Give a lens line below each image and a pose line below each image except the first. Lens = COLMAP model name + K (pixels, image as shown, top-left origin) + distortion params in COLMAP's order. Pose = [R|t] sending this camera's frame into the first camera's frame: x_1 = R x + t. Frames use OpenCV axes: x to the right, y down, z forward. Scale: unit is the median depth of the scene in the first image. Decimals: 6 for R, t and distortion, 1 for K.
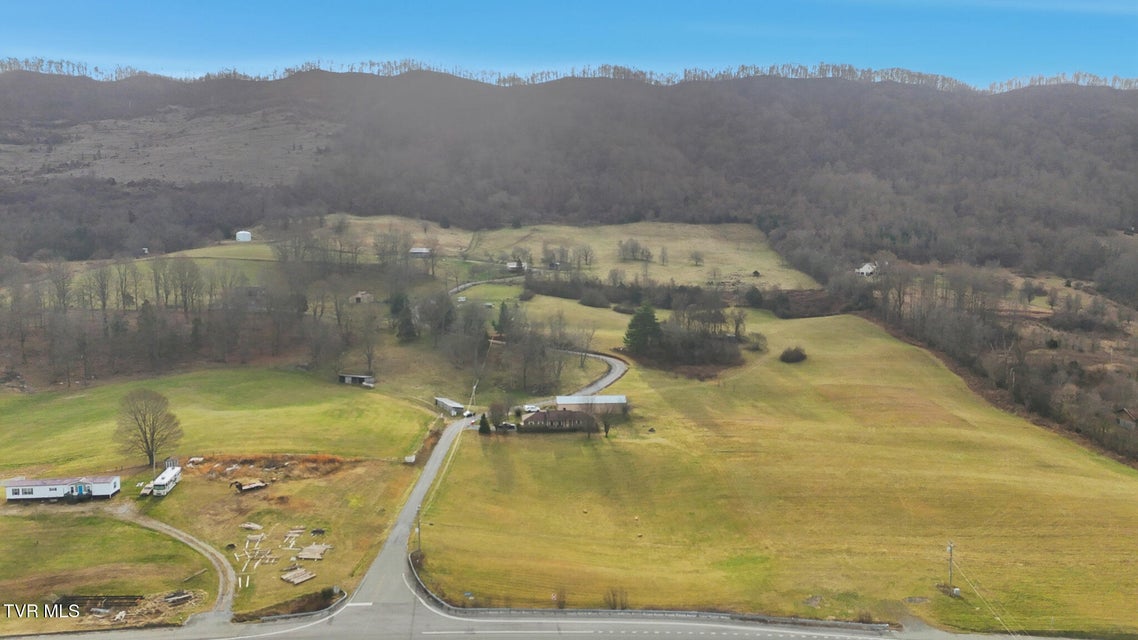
lens RADIAL K [[821.8, 0, 569.0], [0, 821.8, 320.0], [0, 0, 1]] dist [0.105660, -0.105222]
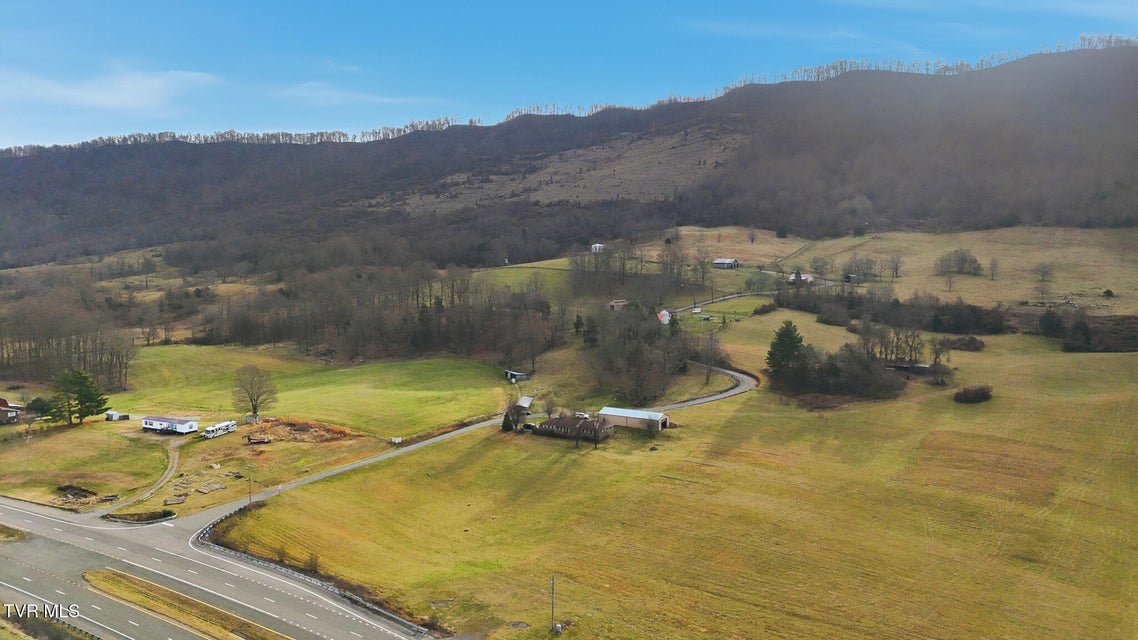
lens RADIAL K [[821.8, 0, 569.0], [0, 821.8, 320.0], [0, 0, 1]] dist [0.105660, -0.105222]
pose [[0.825611, 0.048274, -0.562171, 0.238010], [-0.051217, 0.998632, 0.010536, -0.011906], [0.561910, 0.020094, 0.826954, 0.043383]]
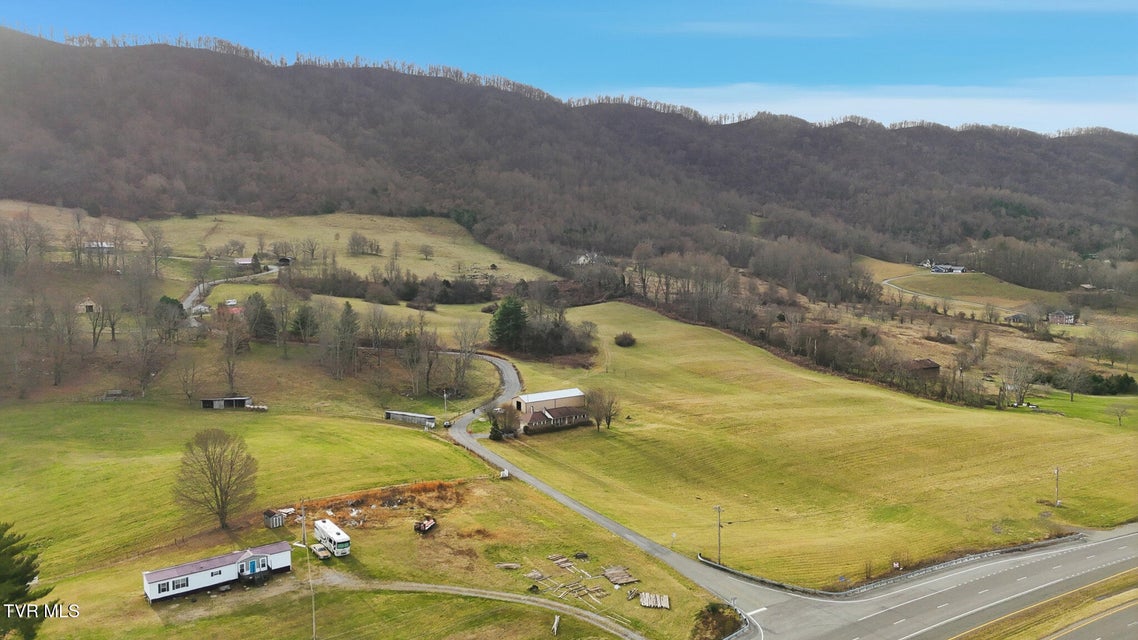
lens RADIAL K [[821.8, 0, 569.0], [0, 821.8, 320.0], [0, 0, 1]] dist [0.105660, -0.105222]
pose [[0.863558, -0.052267, 0.501533, -0.197474], [0.048410, 0.998613, 0.020716, -0.005724], [-0.501920, 0.006390, 0.864890, 0.059088]]
